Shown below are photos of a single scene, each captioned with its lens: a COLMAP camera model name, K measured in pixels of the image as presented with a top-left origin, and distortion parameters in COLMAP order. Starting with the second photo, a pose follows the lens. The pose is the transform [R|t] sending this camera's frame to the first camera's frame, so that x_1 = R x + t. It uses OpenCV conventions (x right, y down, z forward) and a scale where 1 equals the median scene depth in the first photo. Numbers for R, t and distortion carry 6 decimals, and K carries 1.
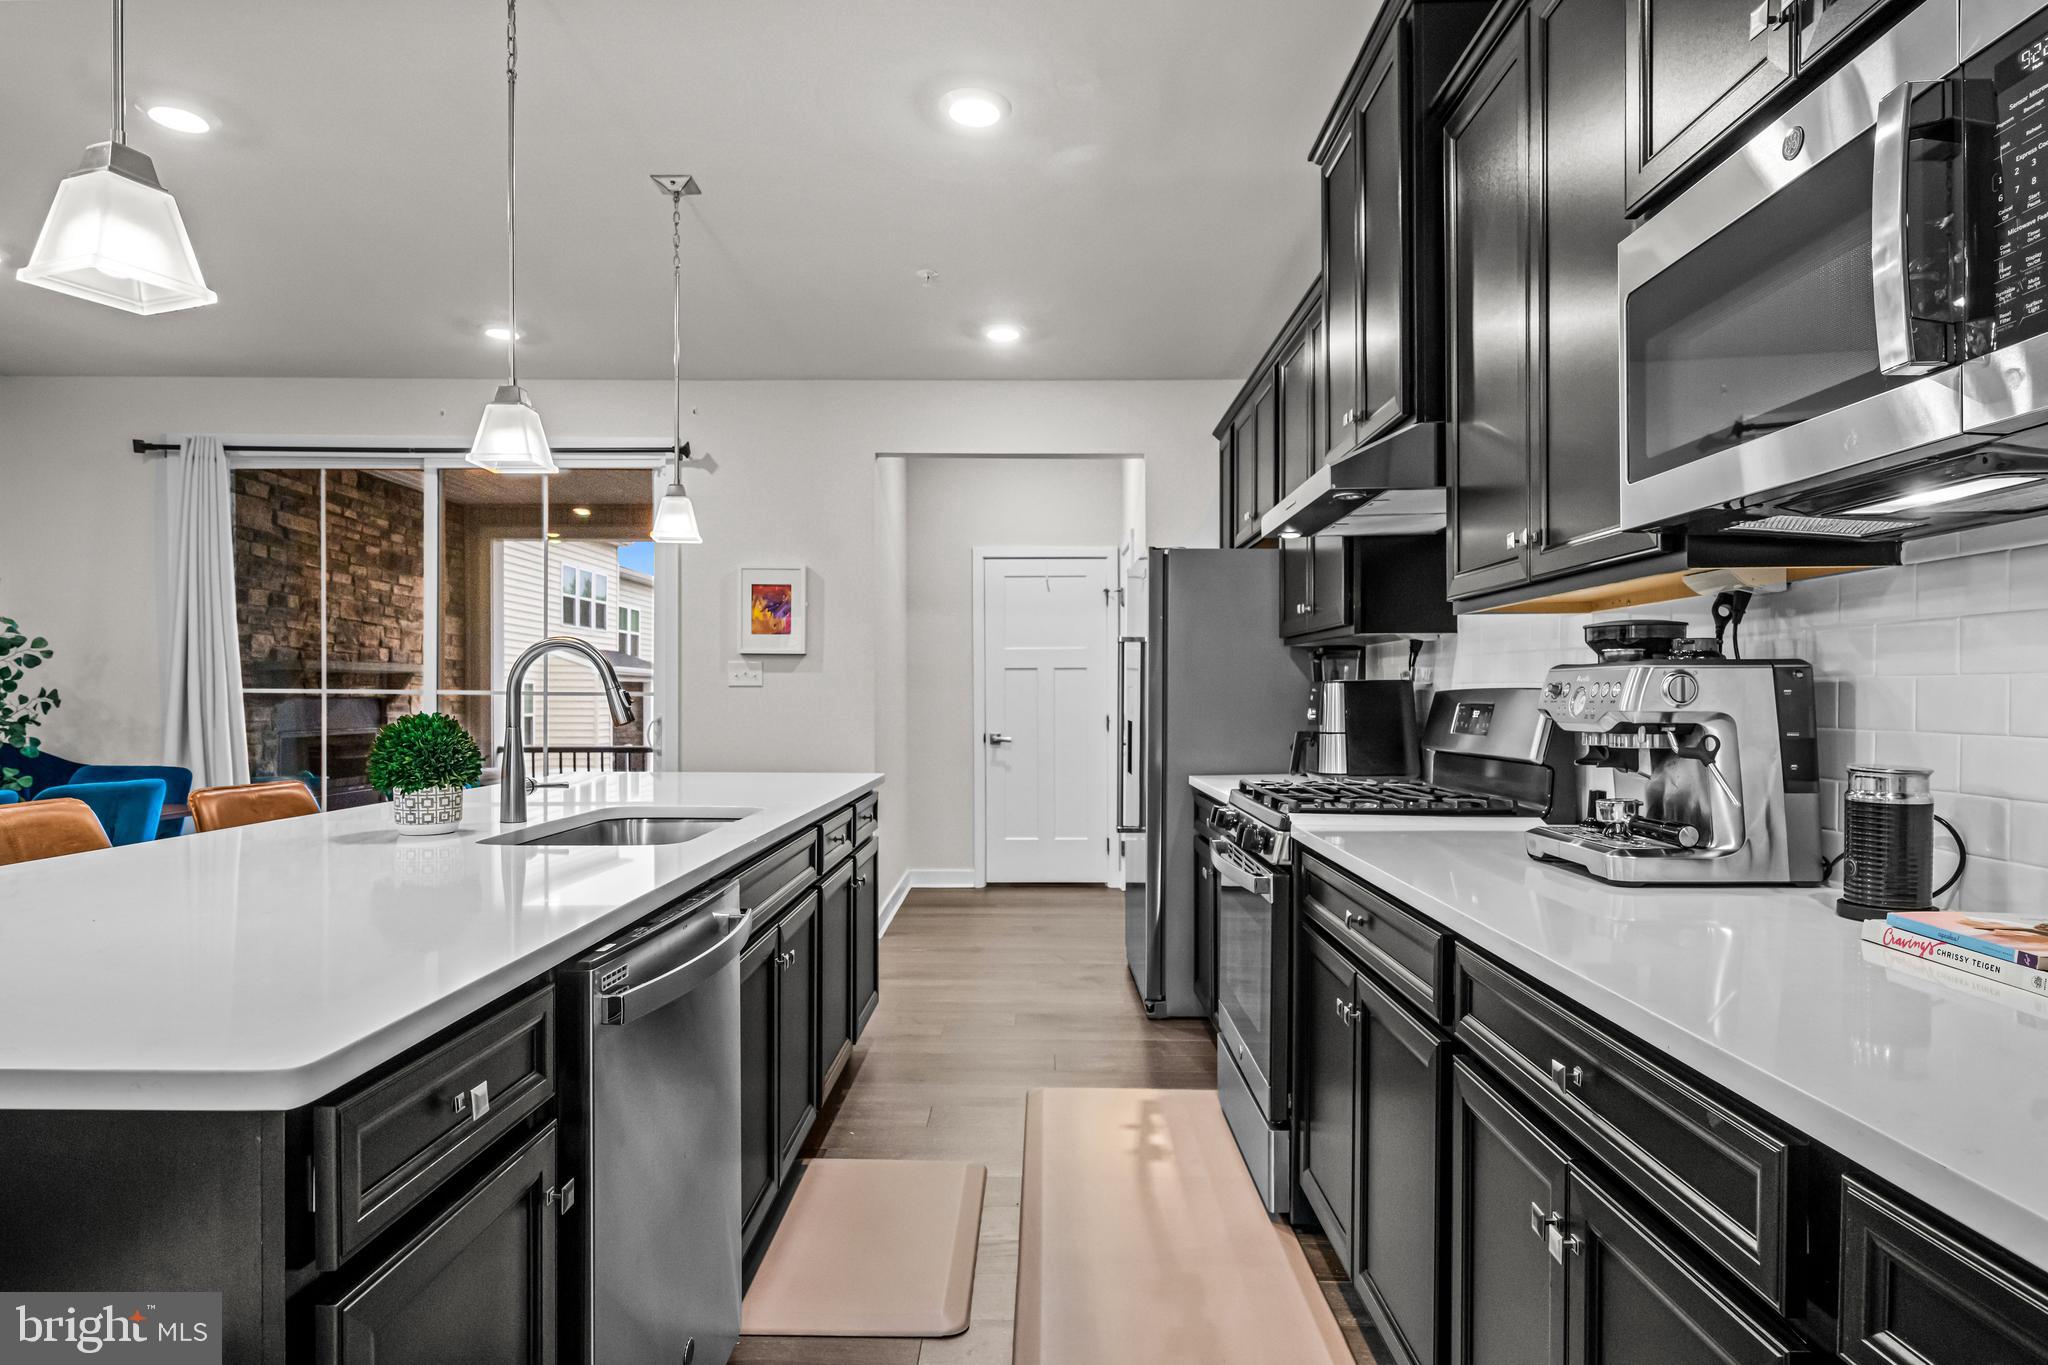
lens RADIAL K [[1152.2, 0, 1024.0], [0, 1152.2, 694.2], [0, 0, 1]] dist [0.004979, 0.001108]
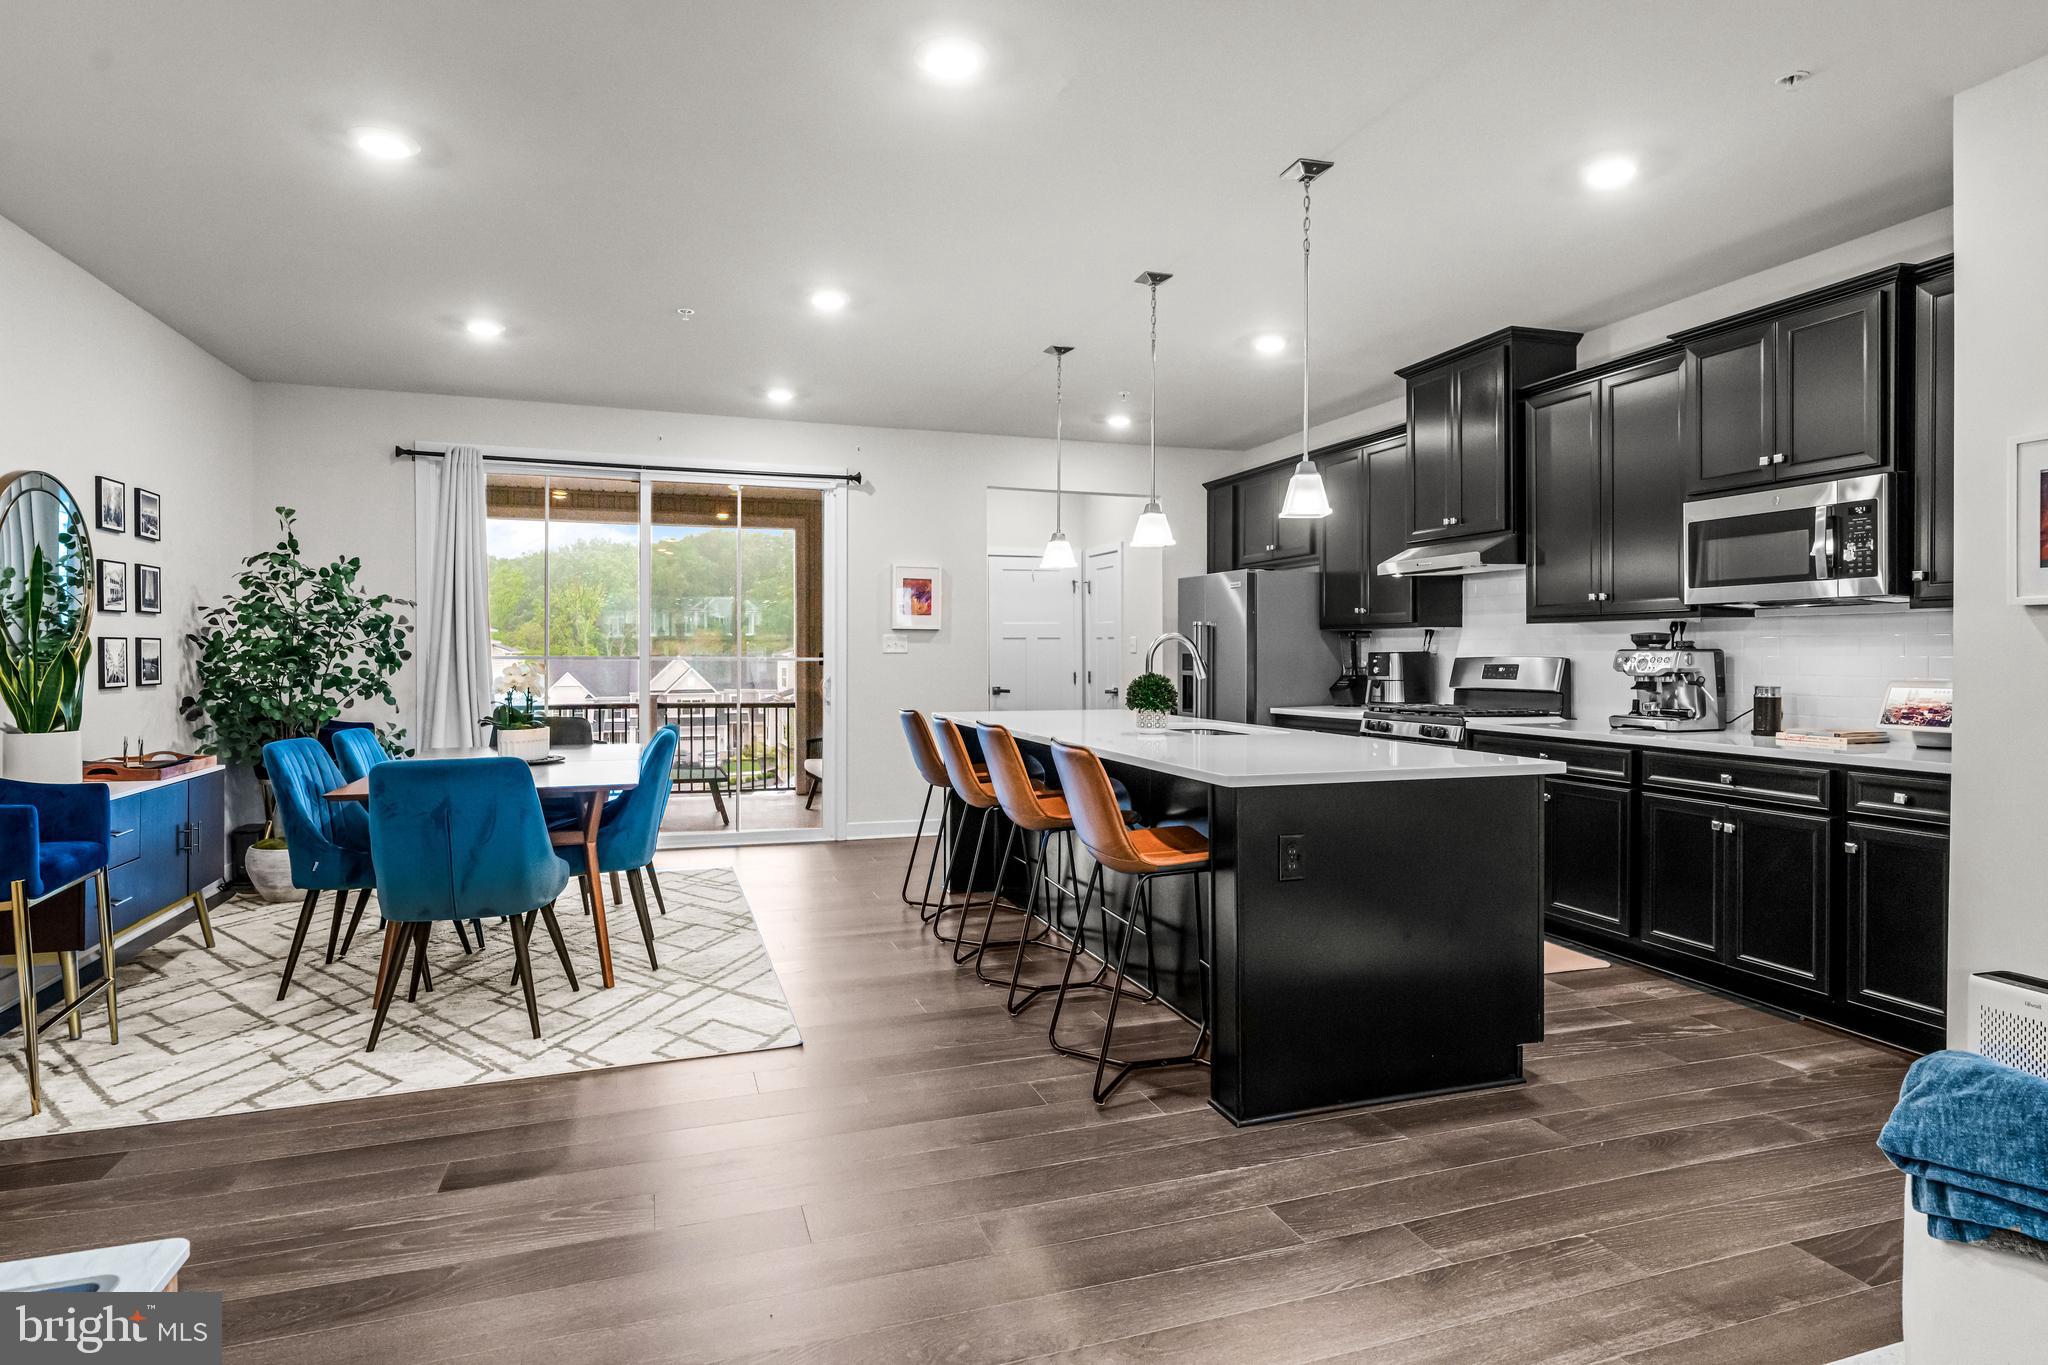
lens RADIAL K [[1107.9, 0, 1023.4], [0, 1107.9, 659.9], [0, 0, 1]] dist [0.003300, -0.000361]
pose [[0.941146, -0.003941, 0.337977, -0.550410], [0.001543, 0.999972, 0.007362, -0.008226], [-0.337997, -0.006408, 0.941125, -0.288368]]
